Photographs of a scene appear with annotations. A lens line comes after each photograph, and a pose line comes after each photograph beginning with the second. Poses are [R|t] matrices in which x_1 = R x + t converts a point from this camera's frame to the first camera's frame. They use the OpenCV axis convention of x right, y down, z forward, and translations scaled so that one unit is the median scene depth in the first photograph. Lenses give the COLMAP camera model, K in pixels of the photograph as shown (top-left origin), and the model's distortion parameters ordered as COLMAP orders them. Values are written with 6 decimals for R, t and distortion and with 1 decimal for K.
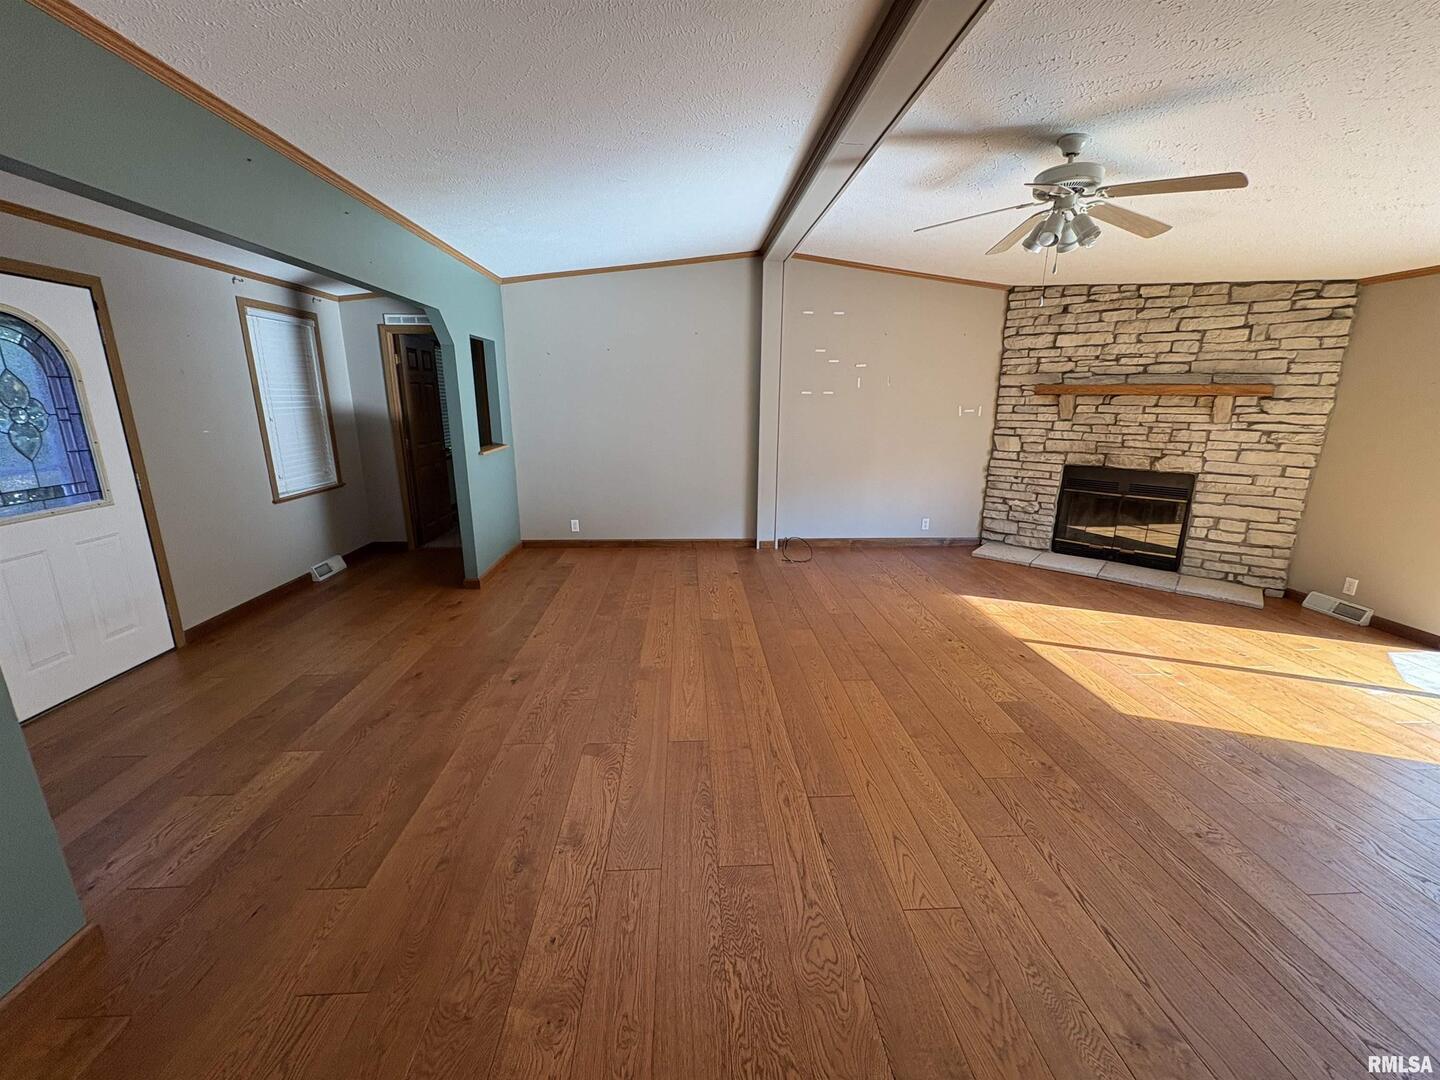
lens RADIAL K [[558.6, 0, 723.1], [0, 558.6, 537.2], [0, 0, 1]] dist [-0.001617, -0.000081]
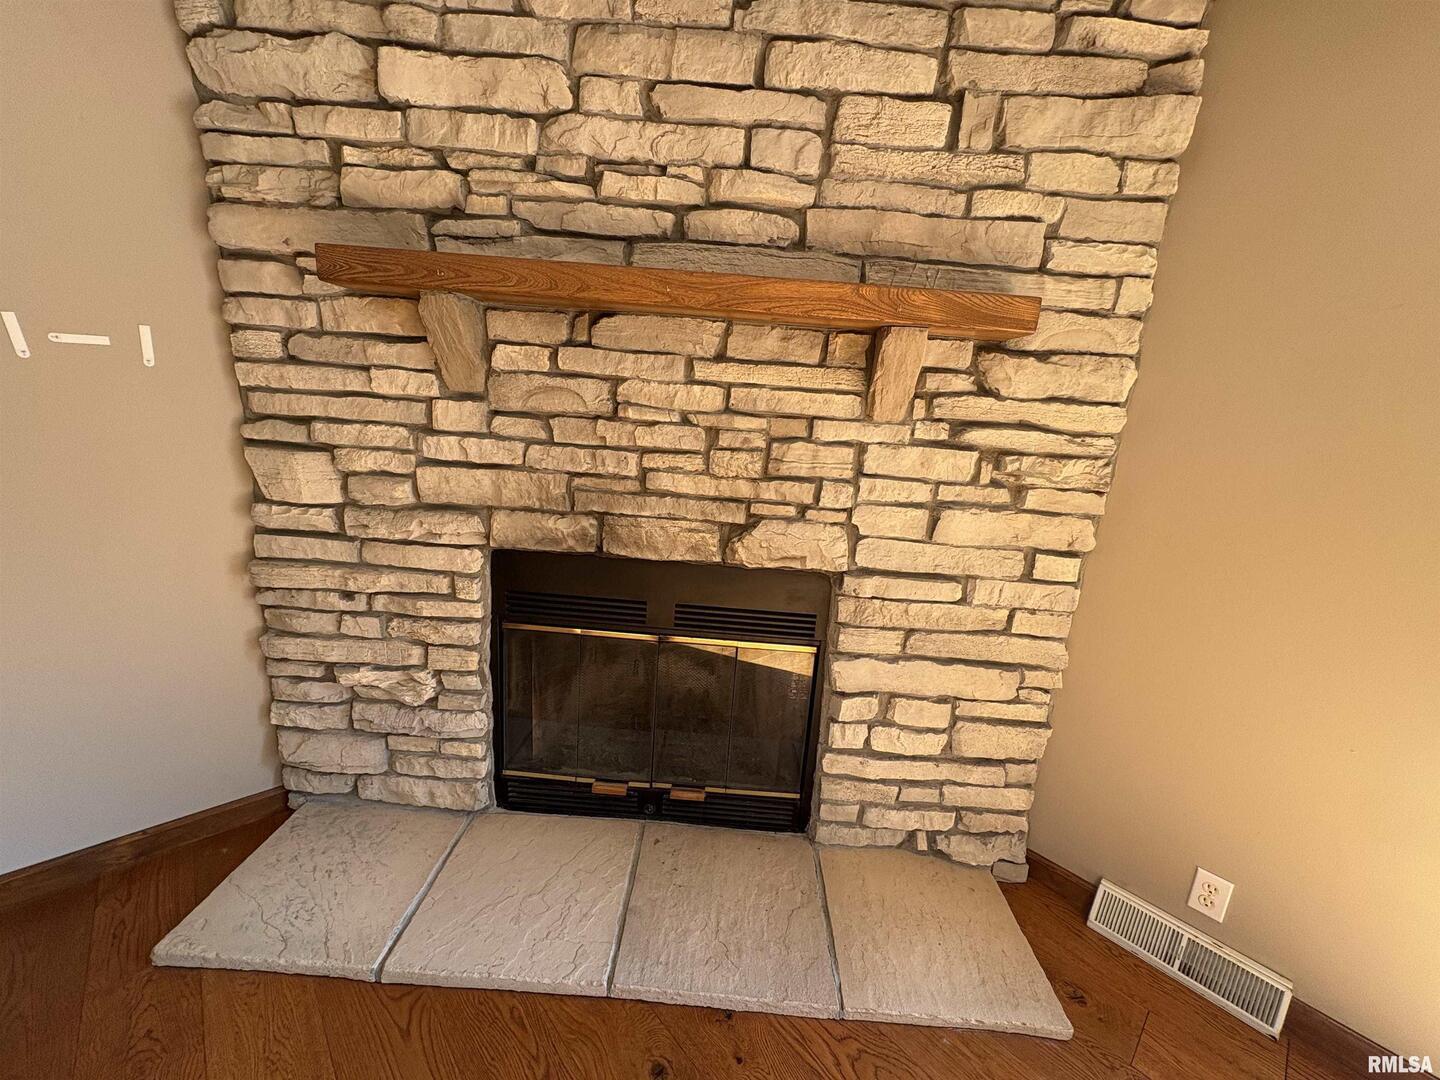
lens RADIAL K [[570.6, 0, 718.9], [0, 570.6, 539.2], [0, 0, 1]] dist [-0.001379, 0.000302]
pose [[0.757104, -0.105405, 0.644735, 0.567143], [0.095548, 0.994152, 0.050329, -0.154196], [-0.646270, 0.023499, 0.762747, 0.768809]]
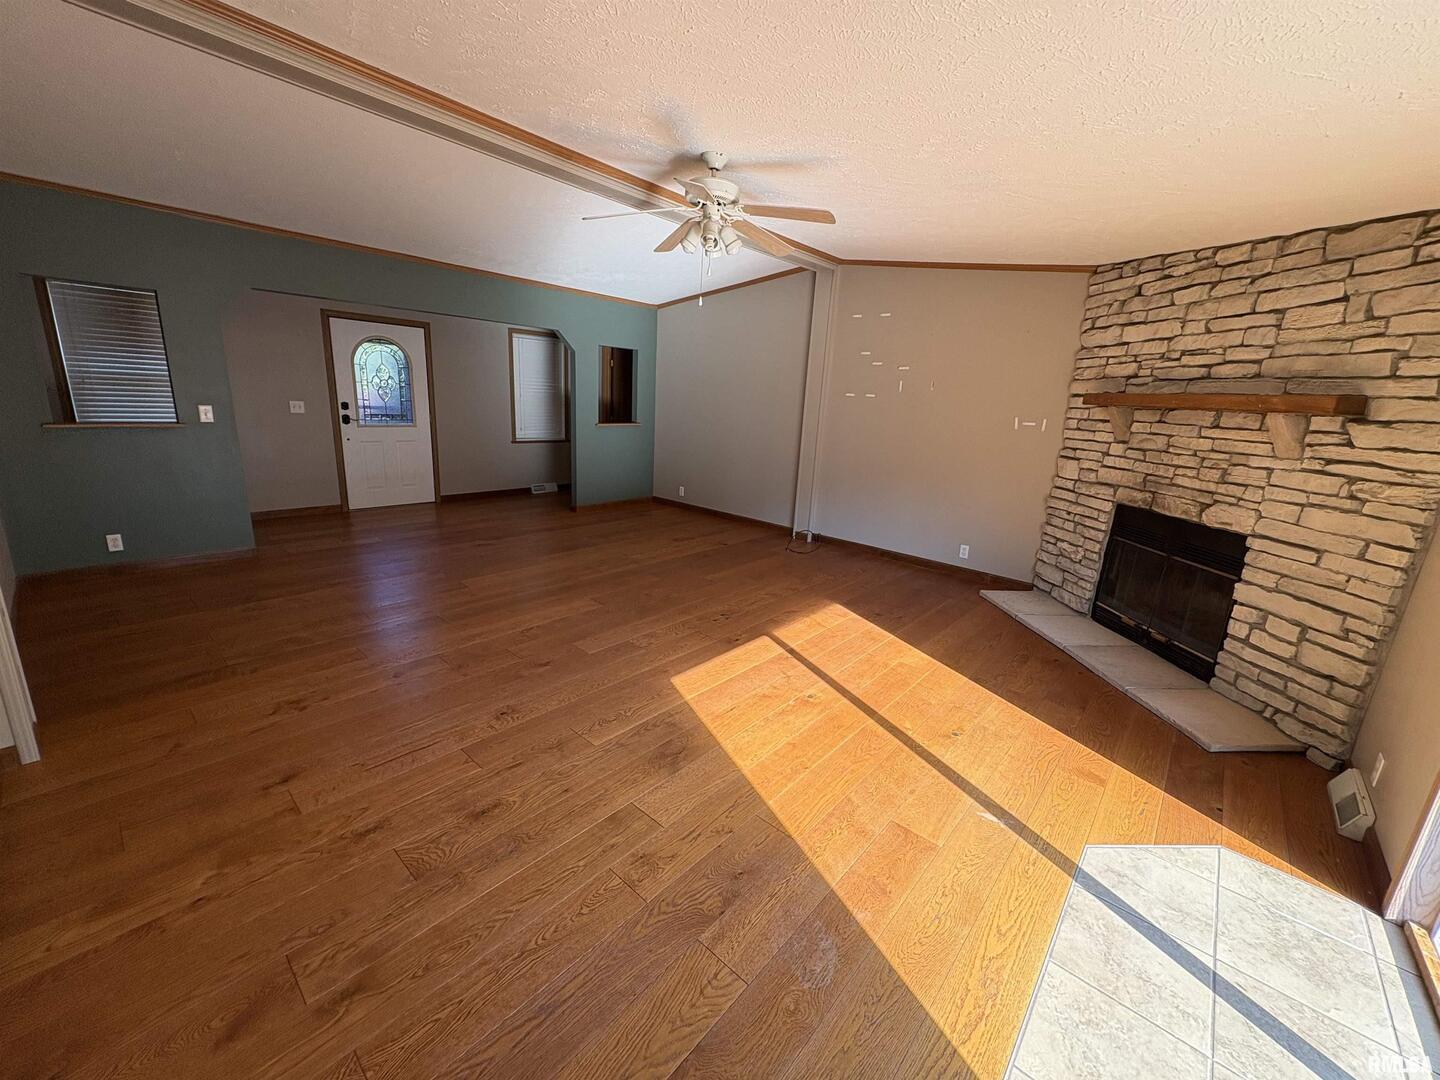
lens RADIAL K [[558.6, 0, 723.1], [0, 558.6, 537.2], [0, 0, 1]] dist [-0.001617, -0.000081]
pose [[0.719976, 0.202794, -0.663708, 0.820209], [-0.216728, 0.974225, 0.062570, -0.022474], [0.659290, 0.098795, 0.745370, 0.133738]]
